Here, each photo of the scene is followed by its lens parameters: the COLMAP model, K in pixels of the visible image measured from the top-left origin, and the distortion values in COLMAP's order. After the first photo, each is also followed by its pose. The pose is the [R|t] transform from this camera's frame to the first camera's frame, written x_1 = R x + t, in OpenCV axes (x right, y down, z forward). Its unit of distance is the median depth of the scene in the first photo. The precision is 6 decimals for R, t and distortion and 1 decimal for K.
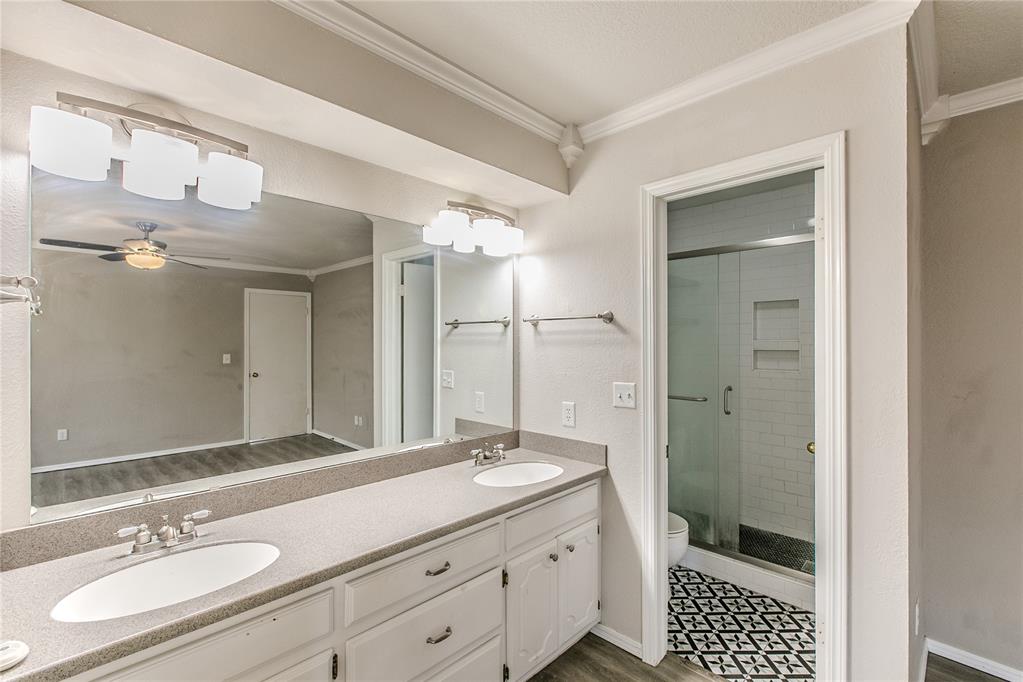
lens RADIAL K [[452.6, 0, 513.0], [0, 452.6, 343.8], [0, 0, 1]] dist [0.000014, -0.000051]
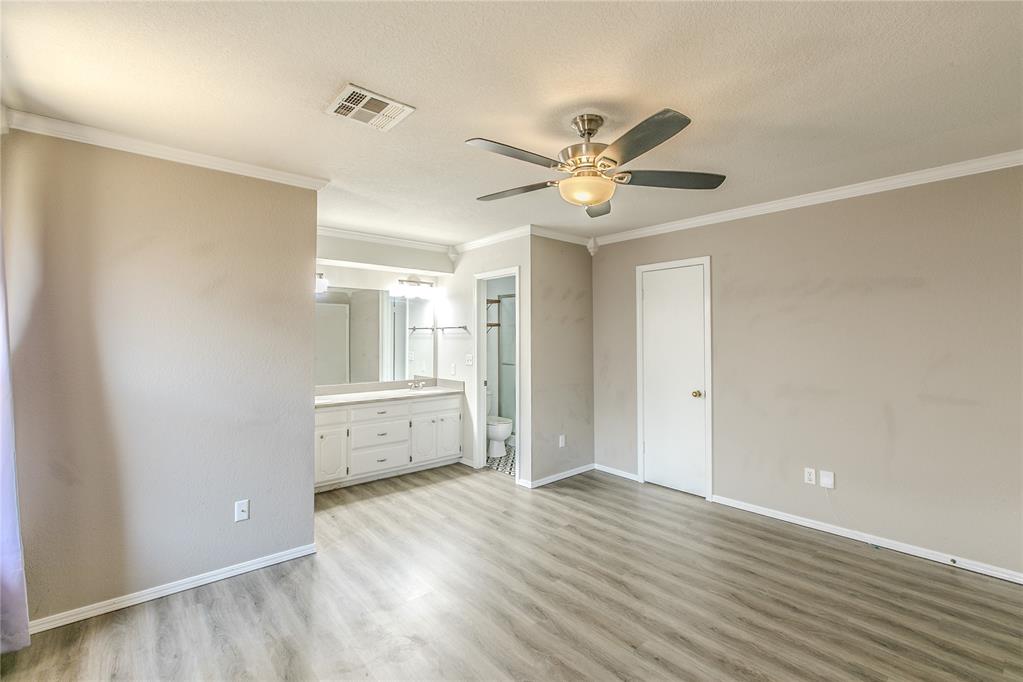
lens RADIAL K [[456.5, 0, 509.9], [0, 456.5, 325.4], [0, 0, 1]] dist [-0.000691, -0.000254]
pose [[0.995898, -0.003767, -0.090403, 0.623059], [0.001269, 0.999616, -0.027674, -0.001884], [0.090472, 0.027446, 0.995521, -1.282779]]
